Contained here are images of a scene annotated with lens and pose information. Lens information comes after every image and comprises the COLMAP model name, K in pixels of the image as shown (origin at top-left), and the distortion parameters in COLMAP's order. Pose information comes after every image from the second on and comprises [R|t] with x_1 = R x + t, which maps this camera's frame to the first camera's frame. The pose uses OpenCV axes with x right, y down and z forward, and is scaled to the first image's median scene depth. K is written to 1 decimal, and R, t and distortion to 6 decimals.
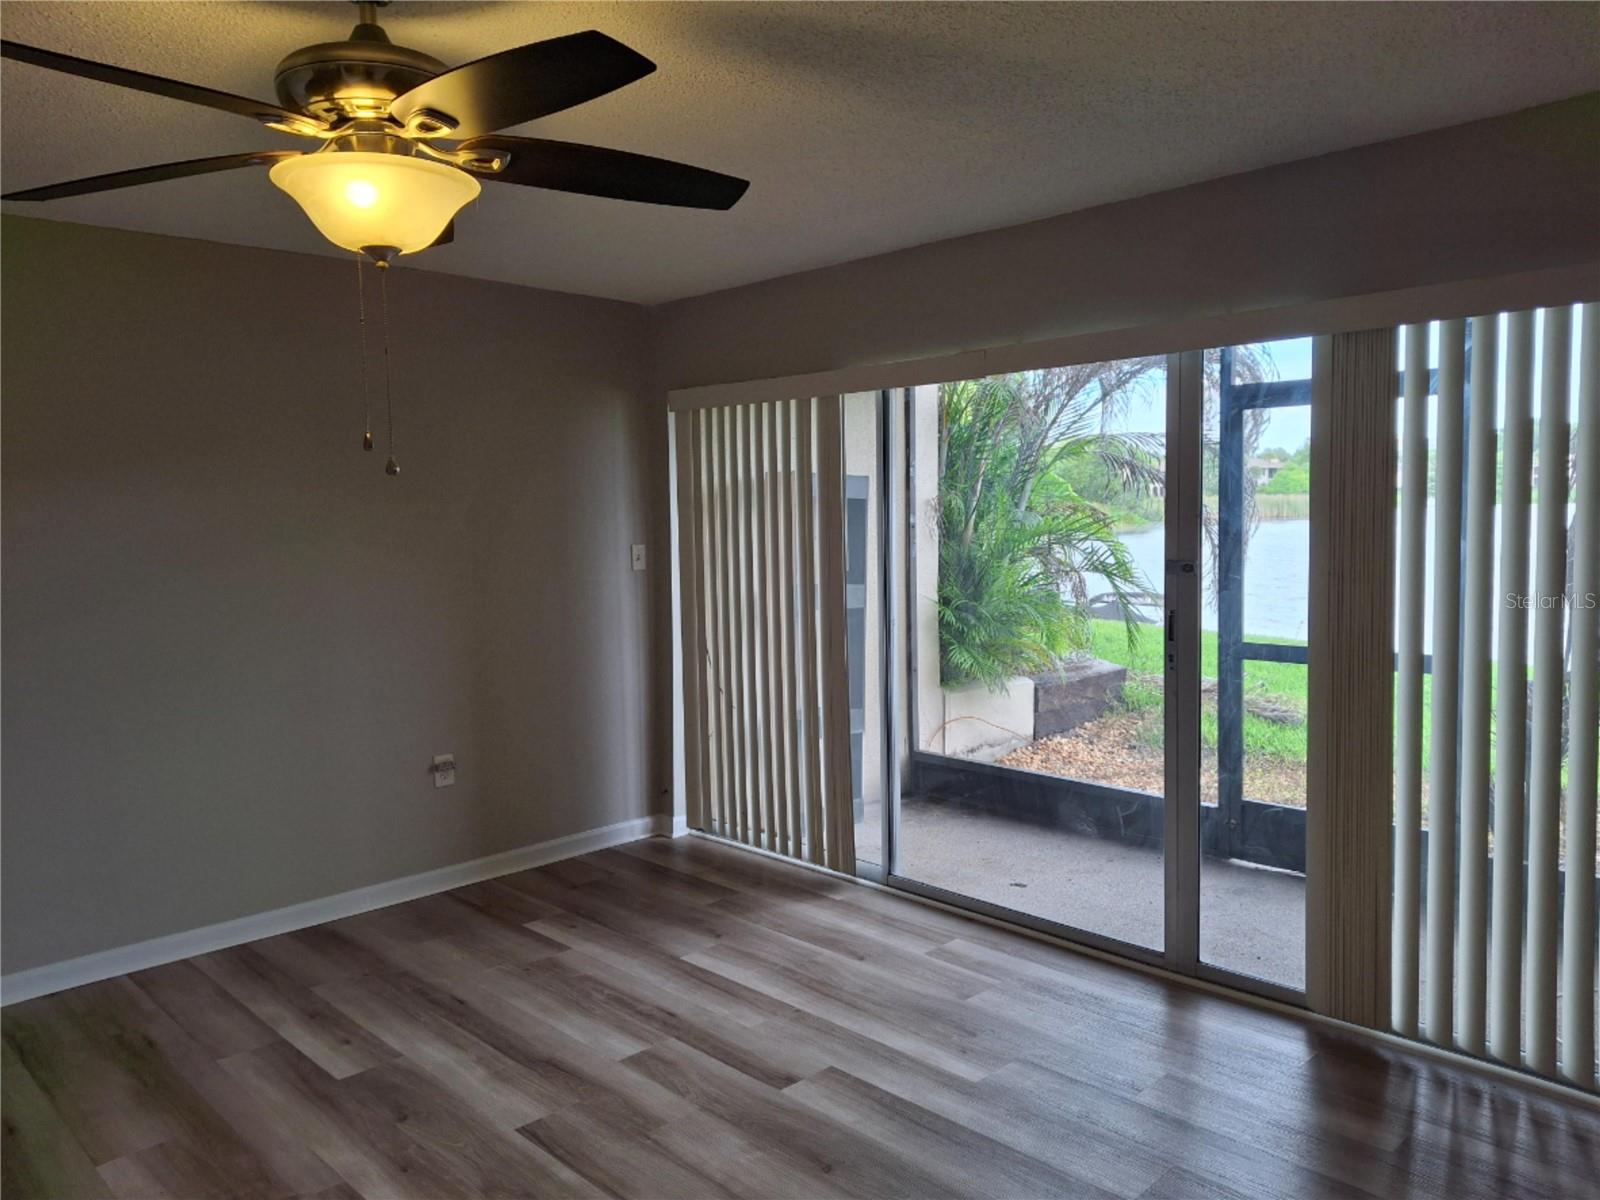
lens RADIAL K [[1190.3, 0, 790.6], [0, 1190.3, 576.6], [0, 0, 1]] dist [0.067293, -0.119924]
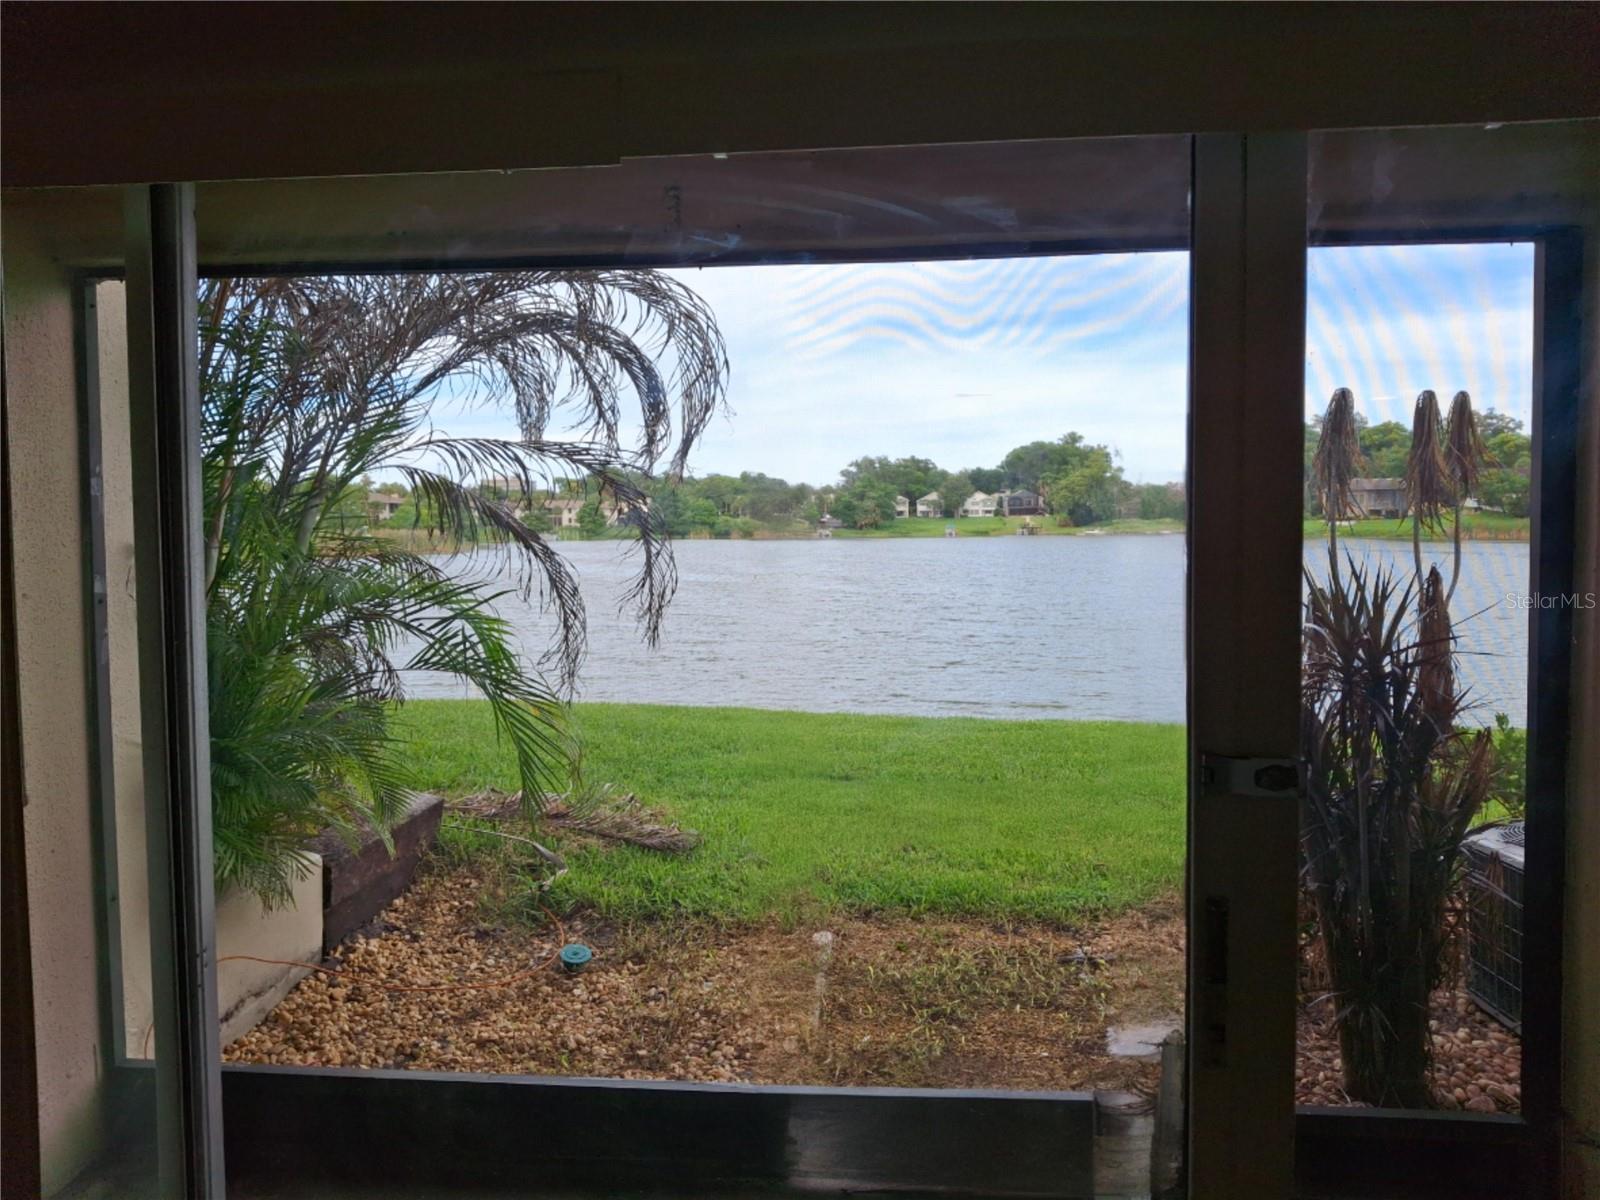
lens RADIAL K [[1190.3, 0, 790.6], [0, 1190.3, 576.6], [0, 0, 1]] dist [0.067293, -0.119924]
pose [[0.756638, -0.025432, 0.653339, -0.000804], [0.044213, 0.998946, -0.012318, -0.044798], [-0.652337, 0.038206, 0.756965, 0.601250]]
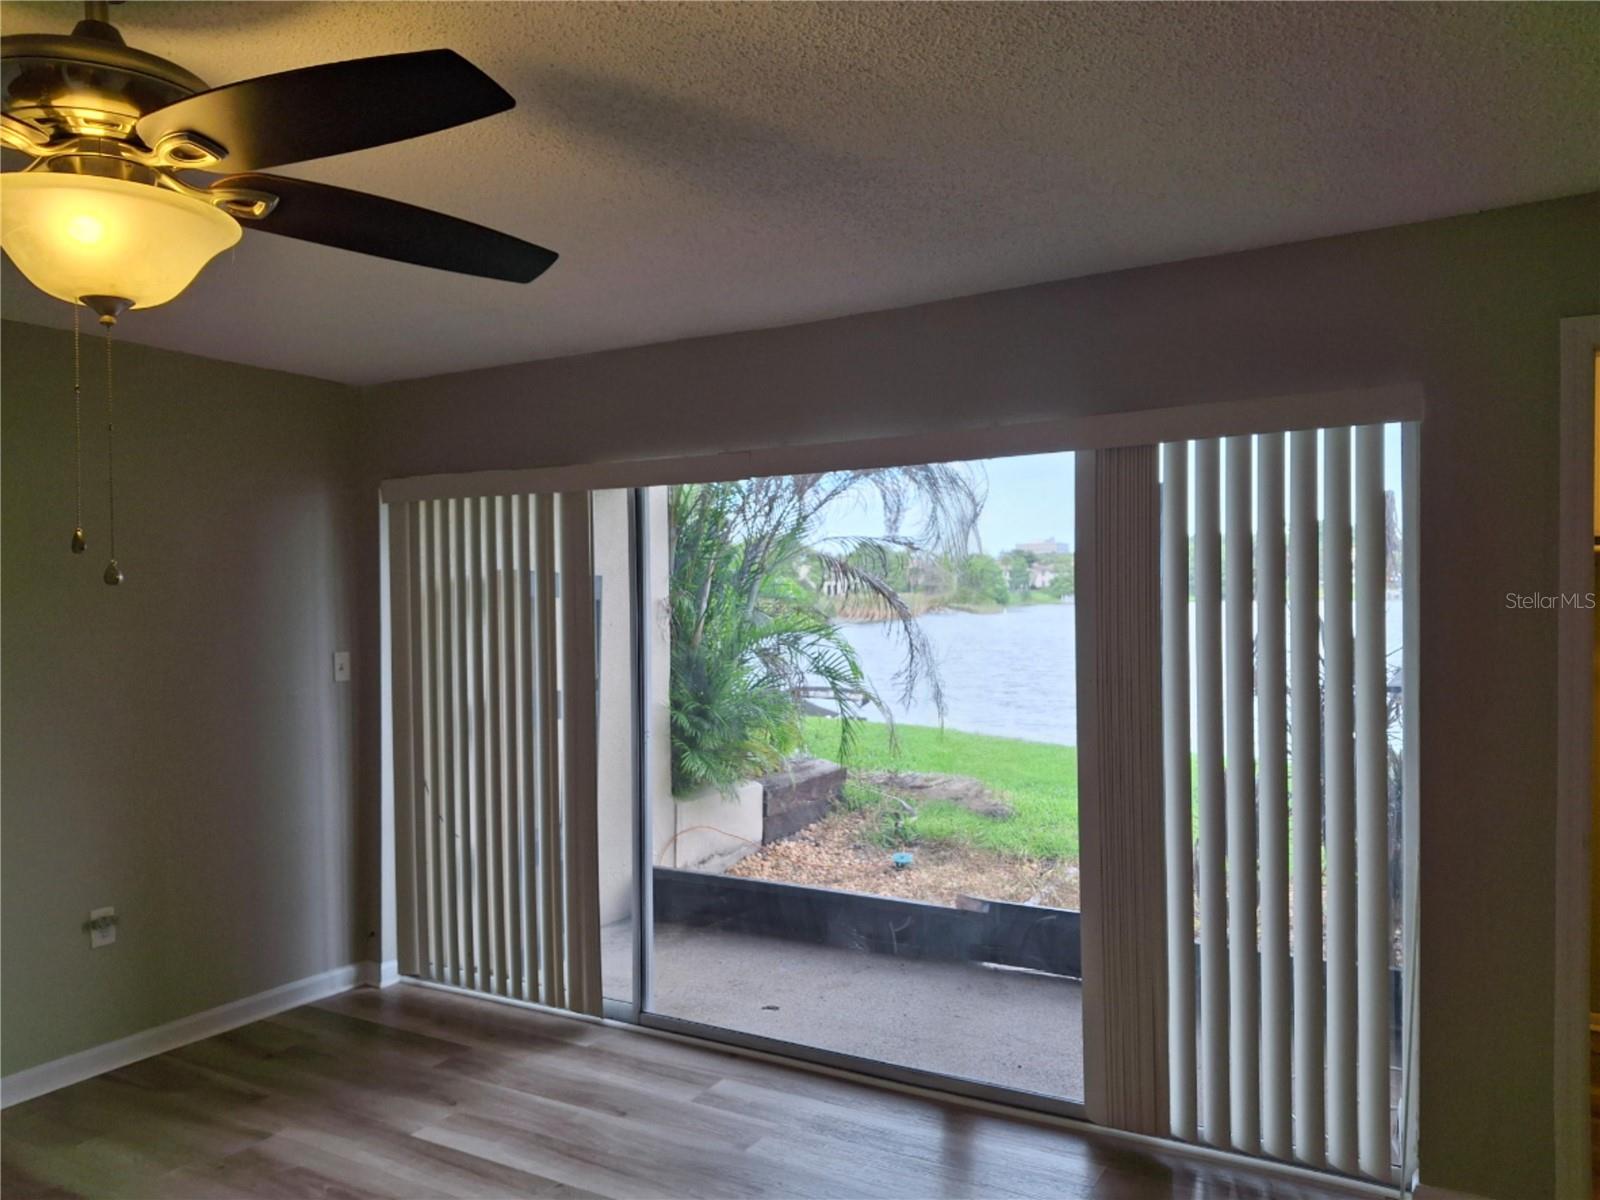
lens RADIAL K [[1200.6, 0, 787.2], [0, 1200.6, 591.3], [0, 0, 1]] dist [0.046558, -0.065597]
pose [[0.964523, 0.001200, 0.263995, -0.052561], [0.016114, 0.997857, -0.063410, -0.011340], [-0.263506, 0.065414, 0.962437, 0.058191]]
